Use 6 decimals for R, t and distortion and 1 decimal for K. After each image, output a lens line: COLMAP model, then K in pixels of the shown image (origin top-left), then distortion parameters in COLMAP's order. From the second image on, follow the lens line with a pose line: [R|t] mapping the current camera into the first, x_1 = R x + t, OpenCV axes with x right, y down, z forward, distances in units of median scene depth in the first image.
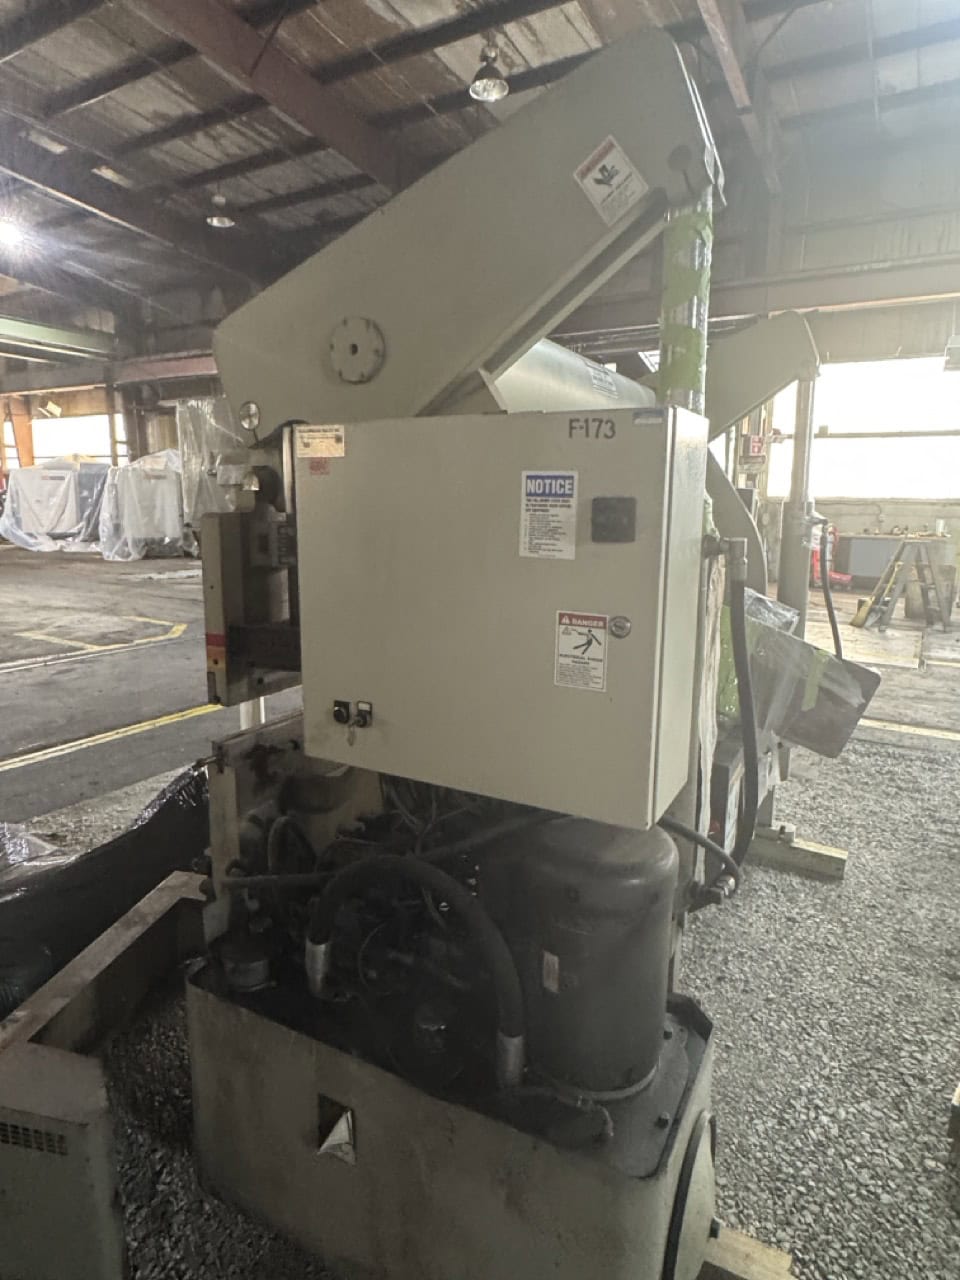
lens RADIAL K [[750.6, 0, 484.0], [0, 750.6, 630.2], [0, 0, 1]] dist [-0.007427, 0.004978]
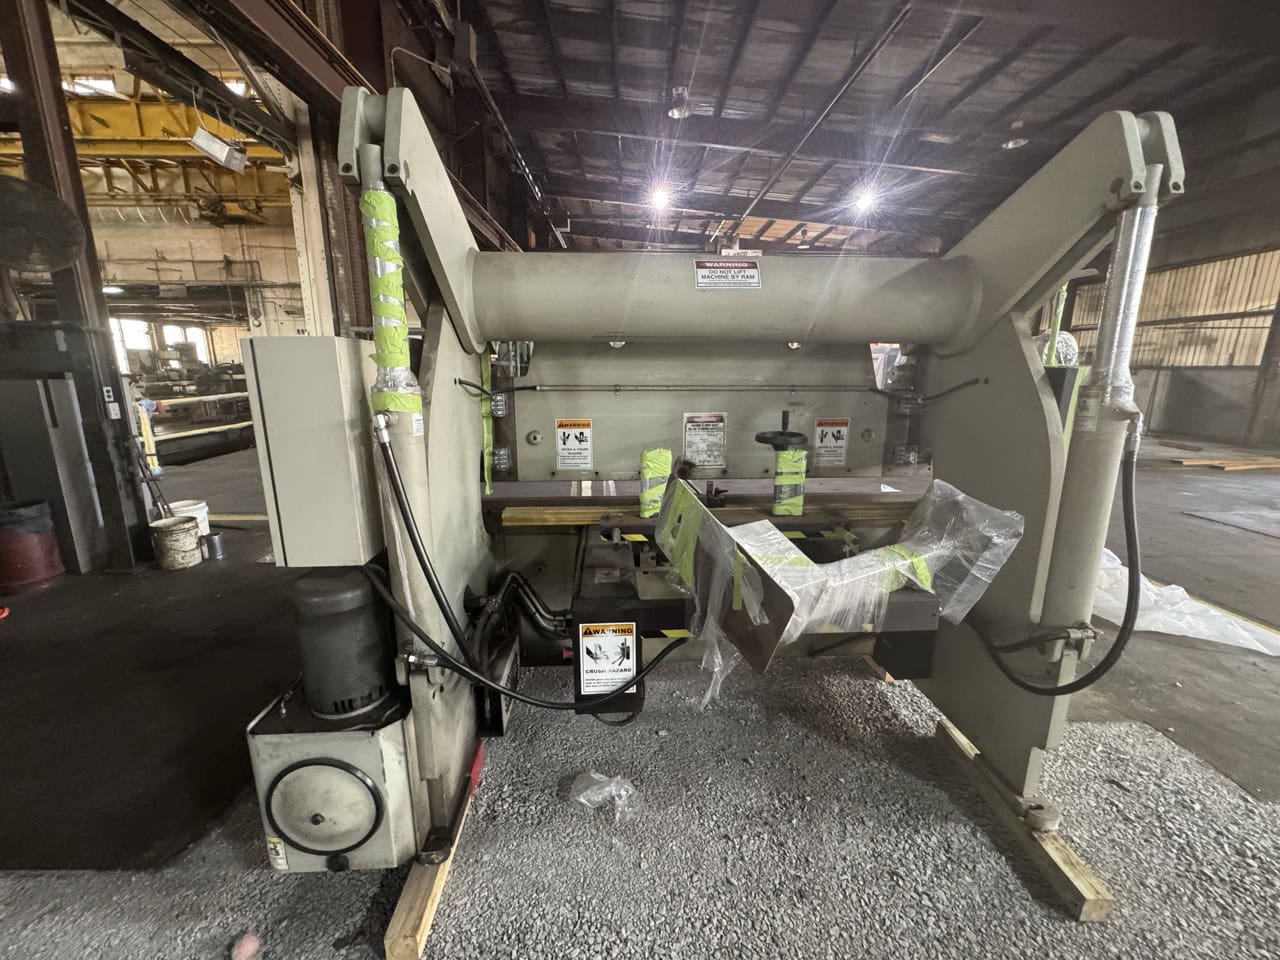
lens RADIAL K [[516.5, 0, 638.4], [0, 516.5, 477.1], [0, 0, 1]] dist [-0.003696, 0.000756]
pose [[0.523924, 0.167319, -0.835170, 0.384960], [-0.143853, 0.983813, 0.106856, -0.047201], [0.839530, 0.064157, 0.539512, 0.233870]]
